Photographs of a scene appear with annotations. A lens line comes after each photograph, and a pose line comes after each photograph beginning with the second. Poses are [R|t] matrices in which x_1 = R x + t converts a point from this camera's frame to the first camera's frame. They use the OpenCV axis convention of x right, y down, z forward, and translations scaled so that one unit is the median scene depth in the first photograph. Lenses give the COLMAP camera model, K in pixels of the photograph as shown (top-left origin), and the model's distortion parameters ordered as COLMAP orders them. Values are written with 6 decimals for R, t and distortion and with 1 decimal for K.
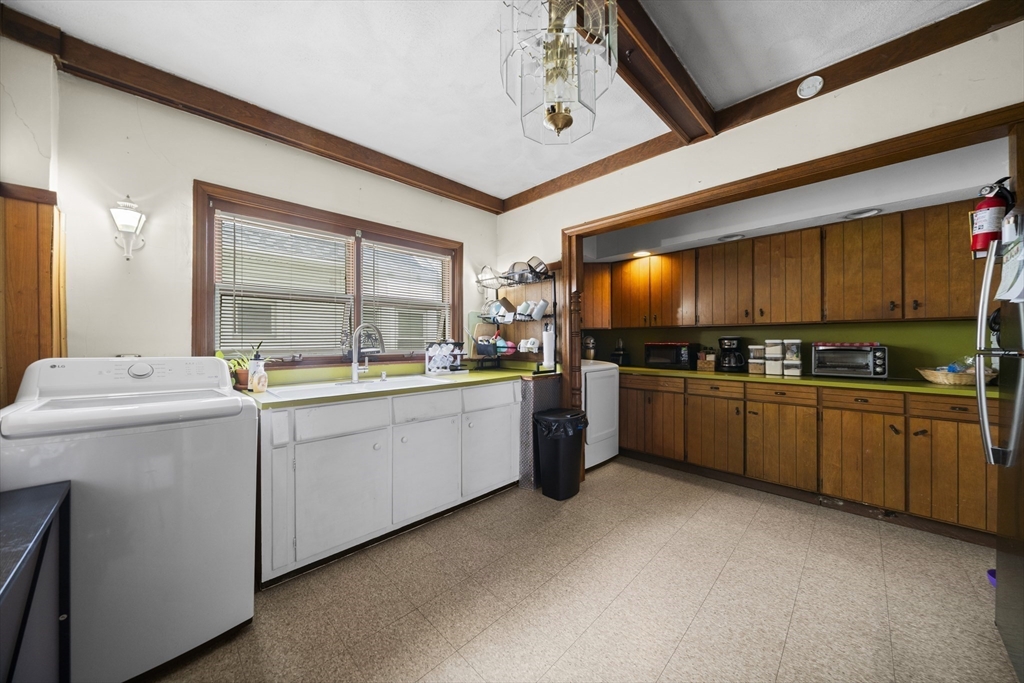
lens RADIAL K [[354.6, 0, 507.6], [0, 354.6, 341.8], [0, 0, 1]] dist [-0.007370, 0.000598]
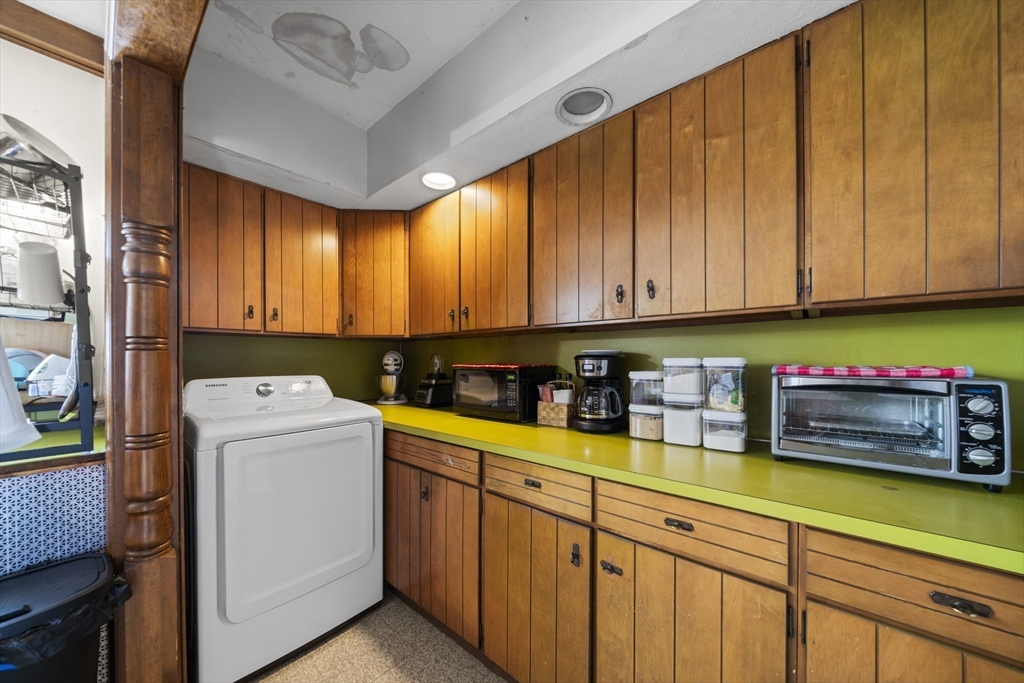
lens RADIAL K [[354.6, 0, 508.8], [0, 354.6, 362.1], [0, 0, 1]] dist [-0.007370, 0.000598]
pose [[0.996986, -0.003023, 0.077519, 0.546790], [0.002282, 0.999951, 0.009645, -0.005689], [-0.077545, -0.009439, 0.996944, 0.637355]]
